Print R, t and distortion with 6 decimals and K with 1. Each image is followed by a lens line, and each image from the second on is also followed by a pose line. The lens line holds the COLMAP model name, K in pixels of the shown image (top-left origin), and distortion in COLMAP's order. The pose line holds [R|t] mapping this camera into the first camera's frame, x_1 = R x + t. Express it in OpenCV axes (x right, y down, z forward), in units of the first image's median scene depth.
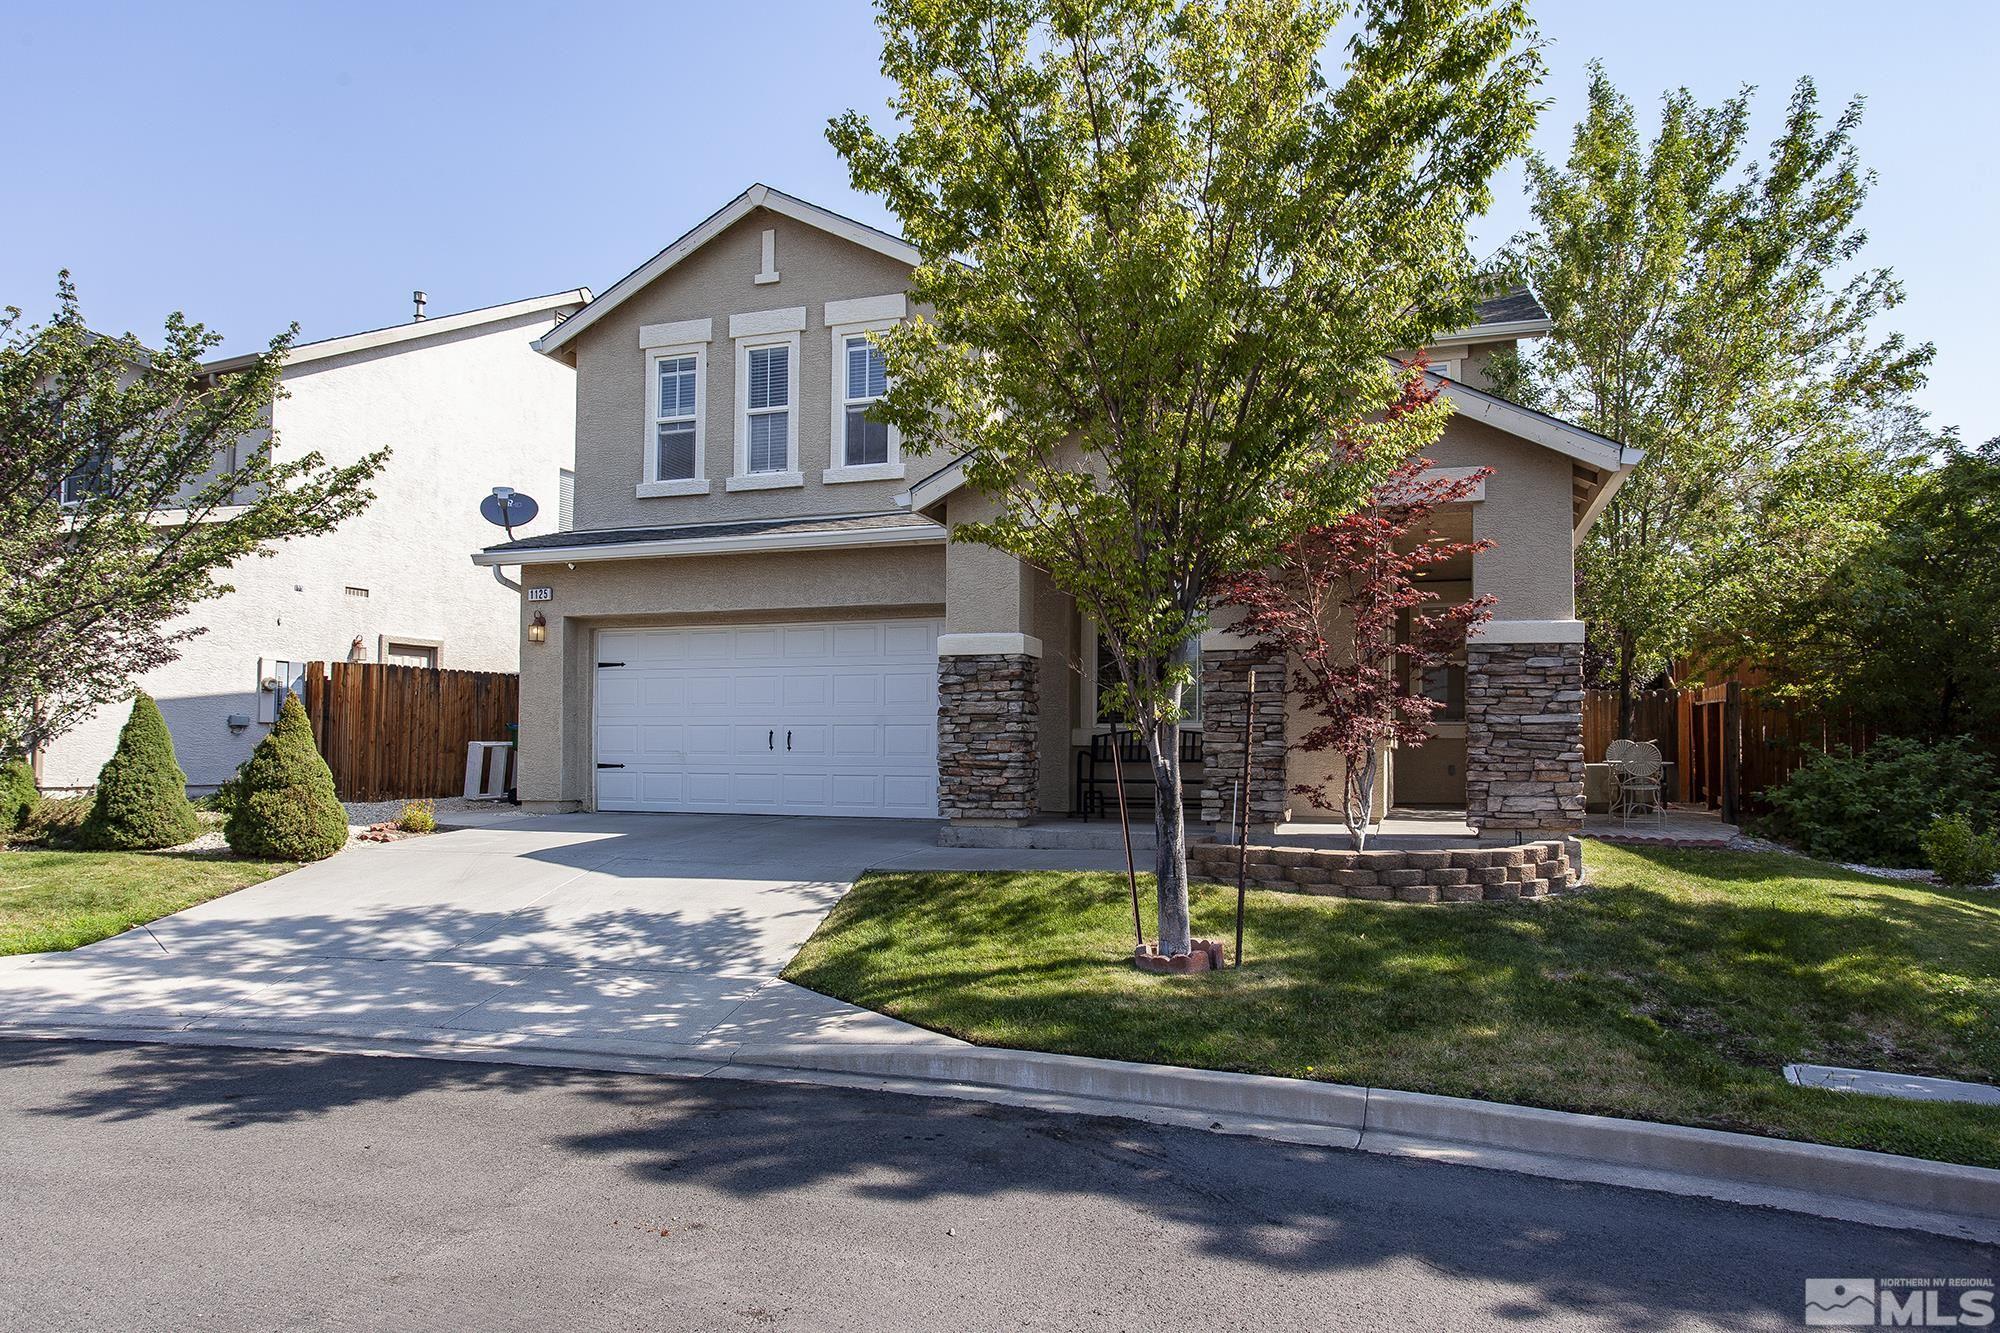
lens RADIAL K [[1214.6, 0, 999.7], [0, 1214.6, 665.9], [0, 0, 1]] dist [-0.007114, 0.003000]
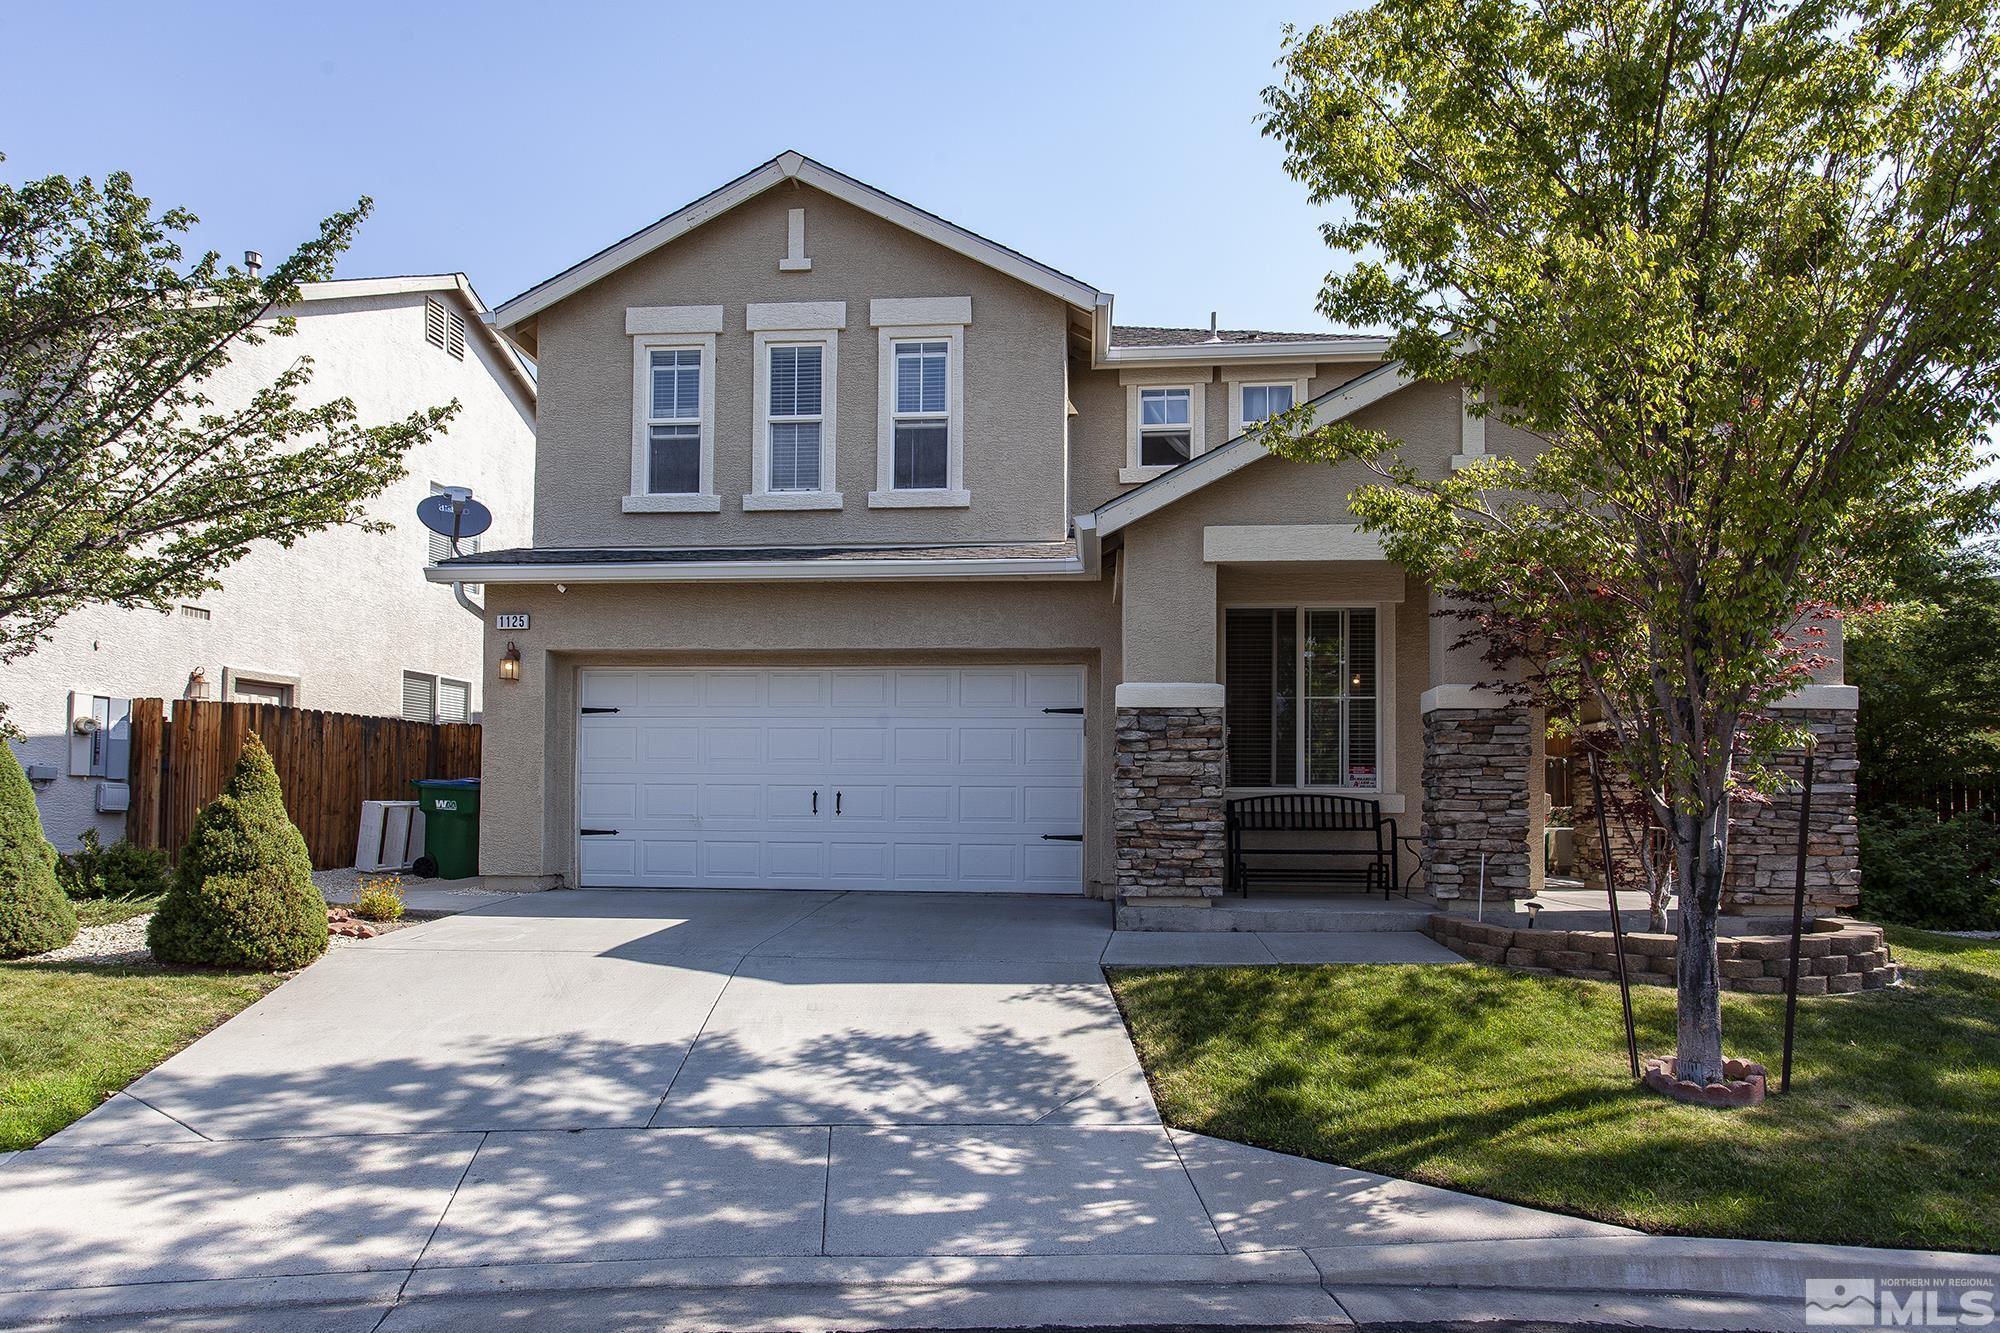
lens RADIAL K [[1145.1, 0, 1002.7], [0, 1145.1, 737.7], [0, 0, 1]] dist [0.006305, -0.002014]
pose [[0.971979, 0.017868, 0.234386, -0.265004], [-0.020251, 0.999765, 0.007765, 0.006888], [-0.234192, -0.012294, 0.972113, 0.195780]]
